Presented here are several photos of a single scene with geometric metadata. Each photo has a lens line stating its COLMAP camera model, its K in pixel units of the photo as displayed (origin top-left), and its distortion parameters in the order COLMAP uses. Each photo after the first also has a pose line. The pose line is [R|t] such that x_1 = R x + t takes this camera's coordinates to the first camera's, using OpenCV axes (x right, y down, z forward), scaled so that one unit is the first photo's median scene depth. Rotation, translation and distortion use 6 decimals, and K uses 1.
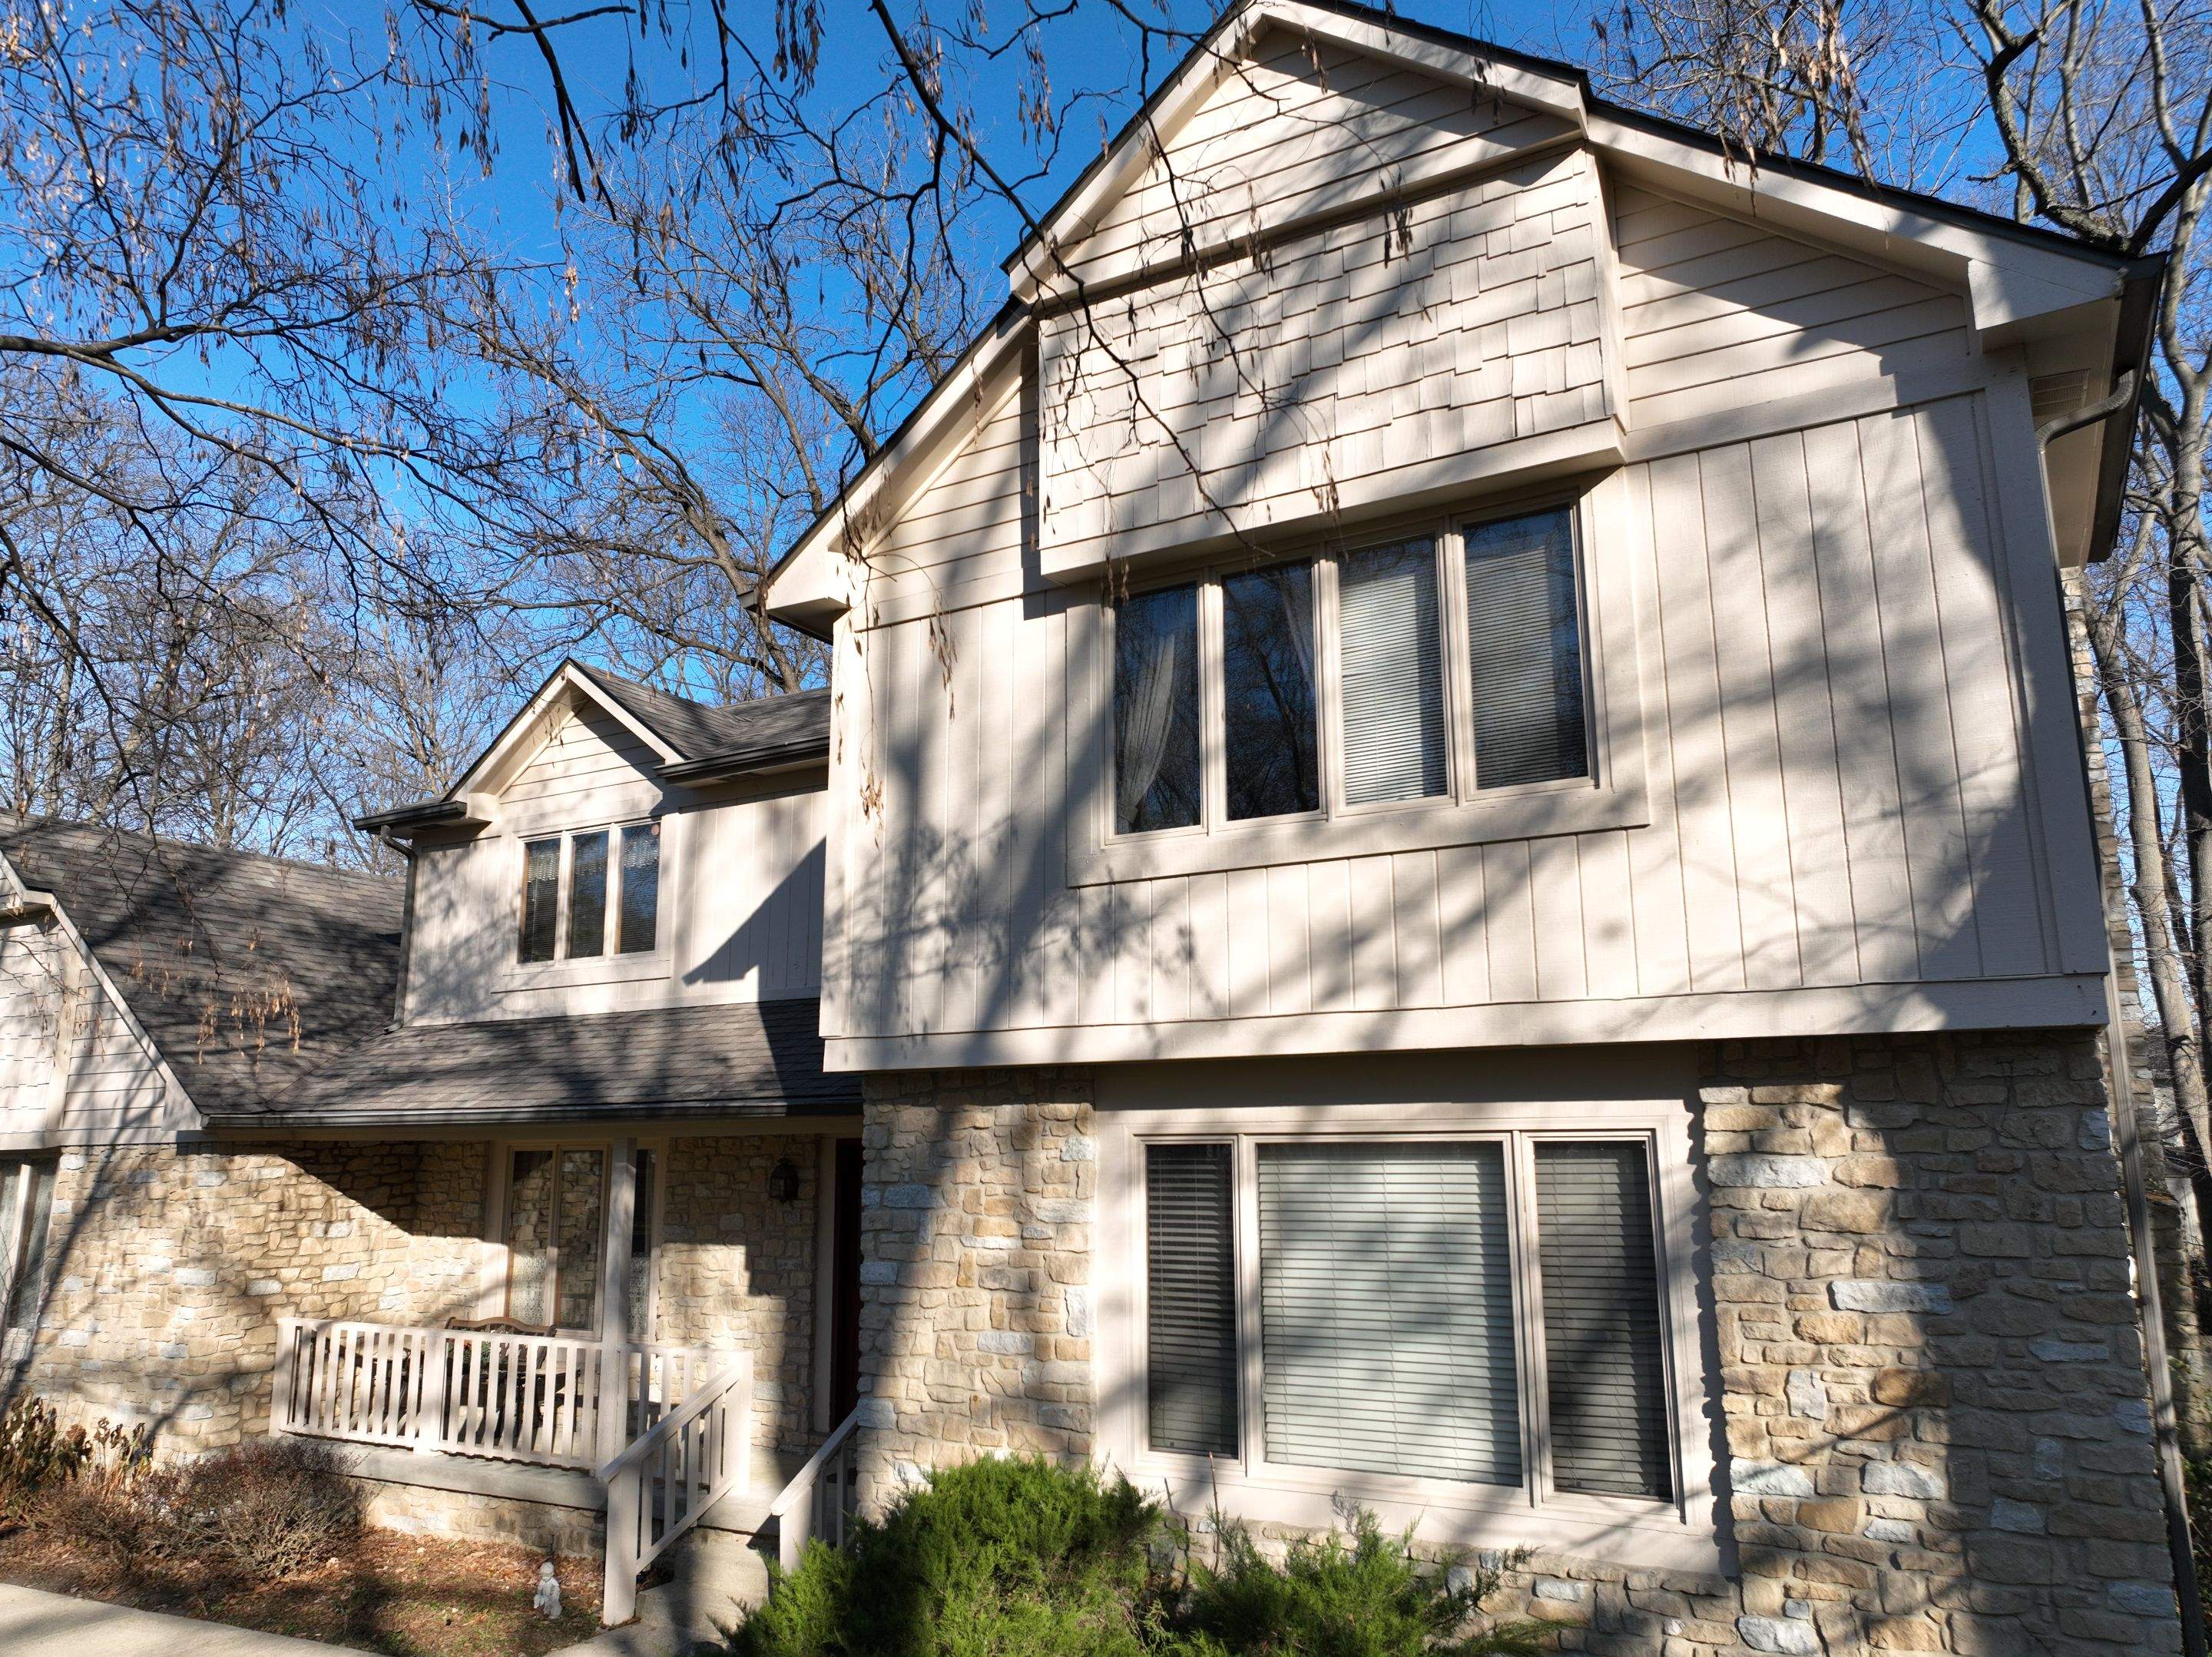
lens RADIAL K [[1550.6, 0, 1108.3], [0, 1550.6, 830.1], [0, 0, 1]] dist [0.002295, 0.003838]
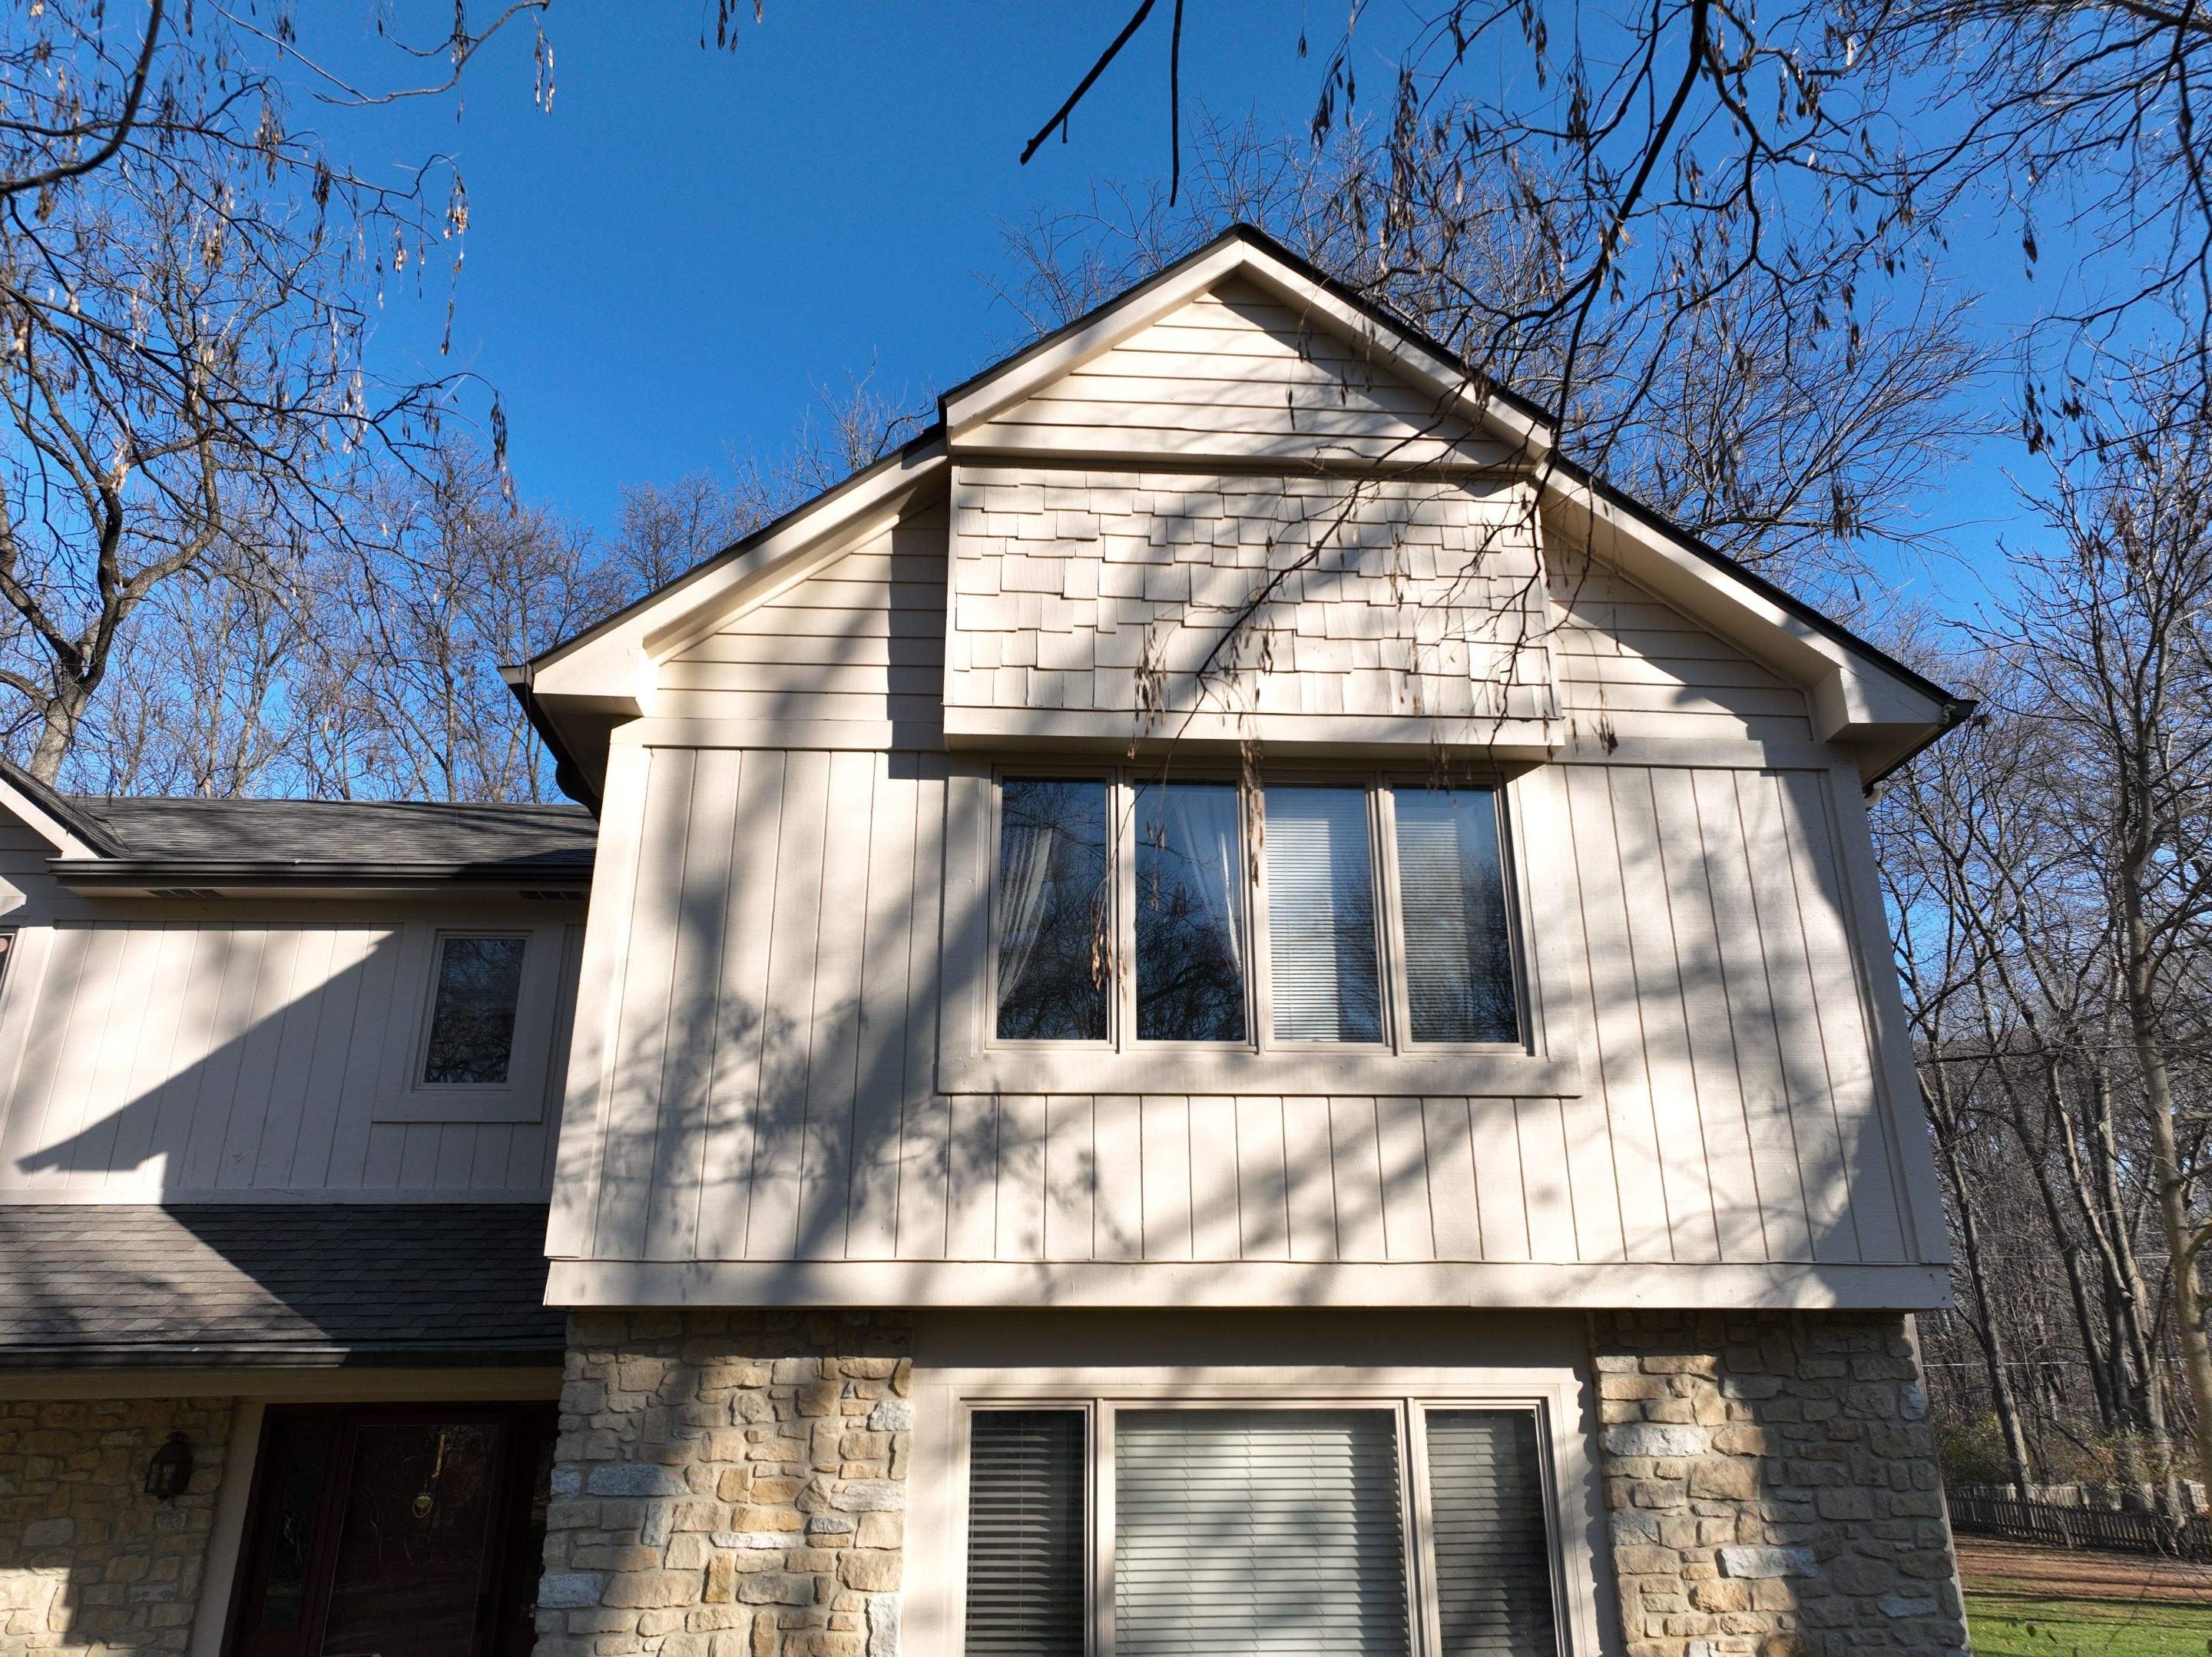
lens RADIAL K [[1556.2, 0, 1106.0], [0, 1556.2, 828.5], [0, 0, 1]] dist [-0.000407, 0.012931]
pose [[0.836684, 0.201304, 0.509350, -0.440249], [-0.113067, 0.973456, -0.198997, 0.058830], [-0.535888, 0.108907, 0.837235, 0.232013]]
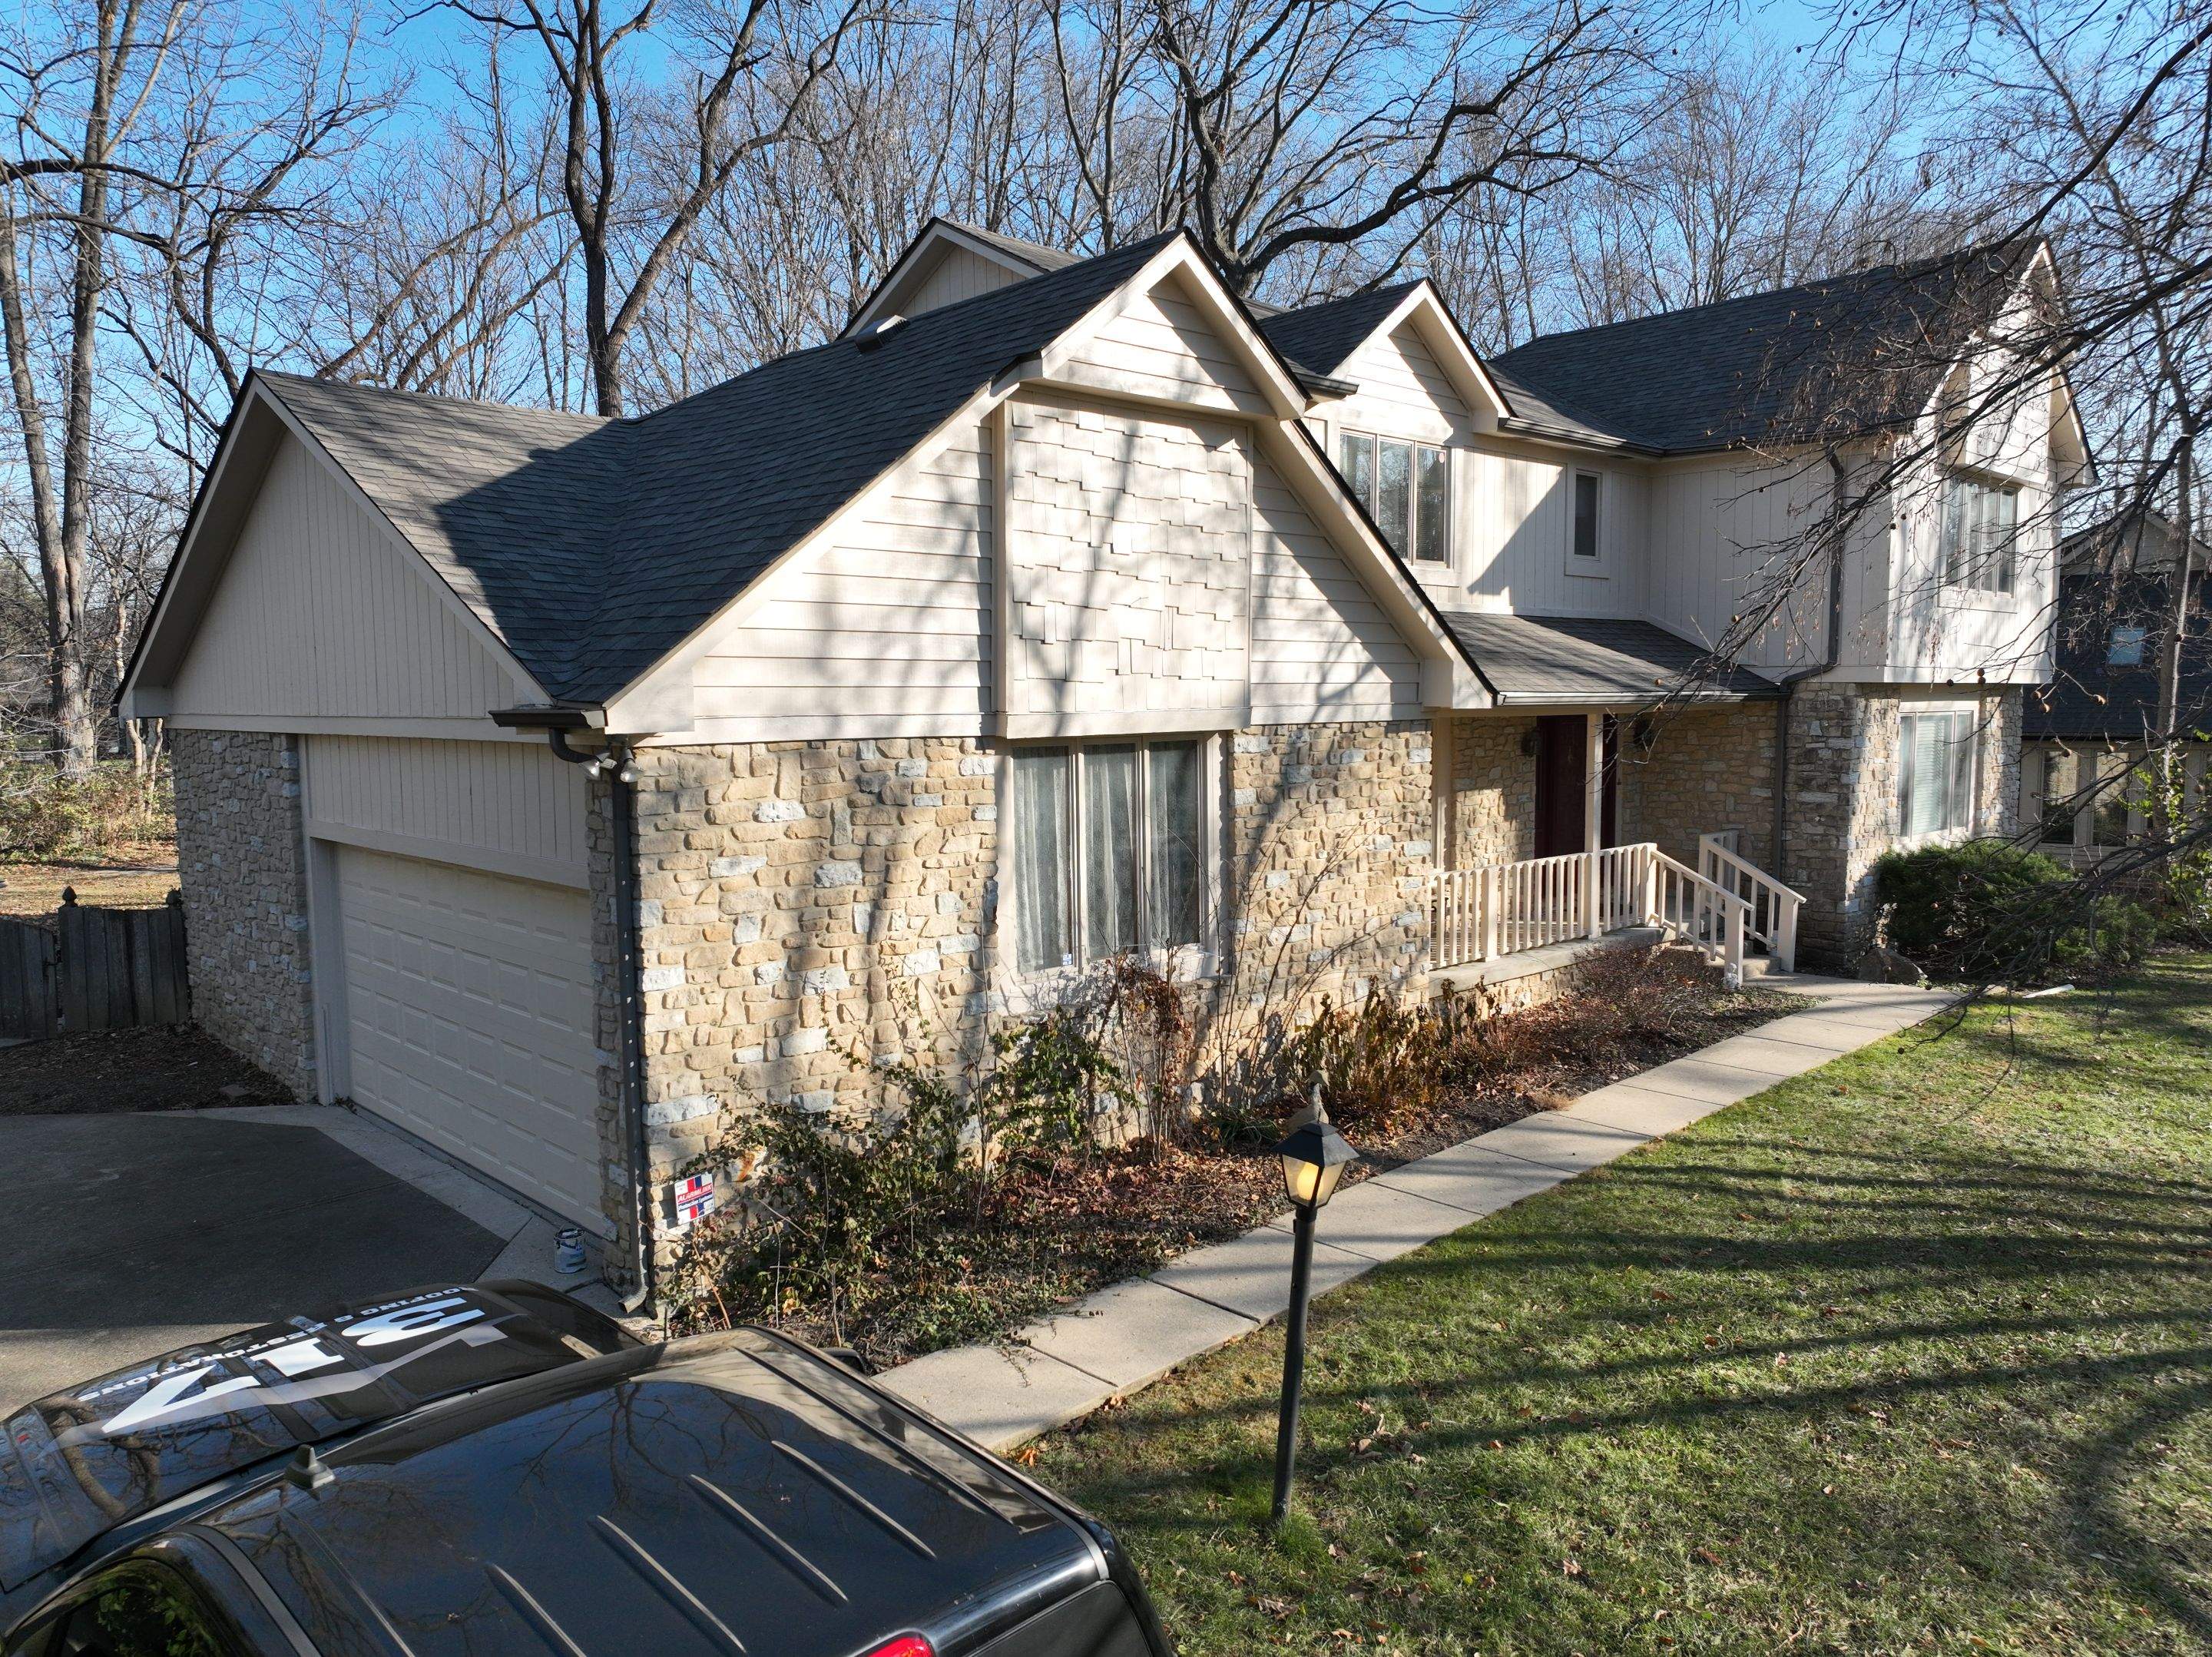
lens RADIAL K [[1550.6, 0, 1108.3], [0, 1550.6, 830.1], [0, 0, 1]] dist [0.002295, 0.003838]
pose [[0.294281, -0.077229, 0.952593, -2.760157], [-0.188159, 0.972540, 0.136974, 0.293829], [-0.937014, -0.219548, 0.271669, 1.545842]]
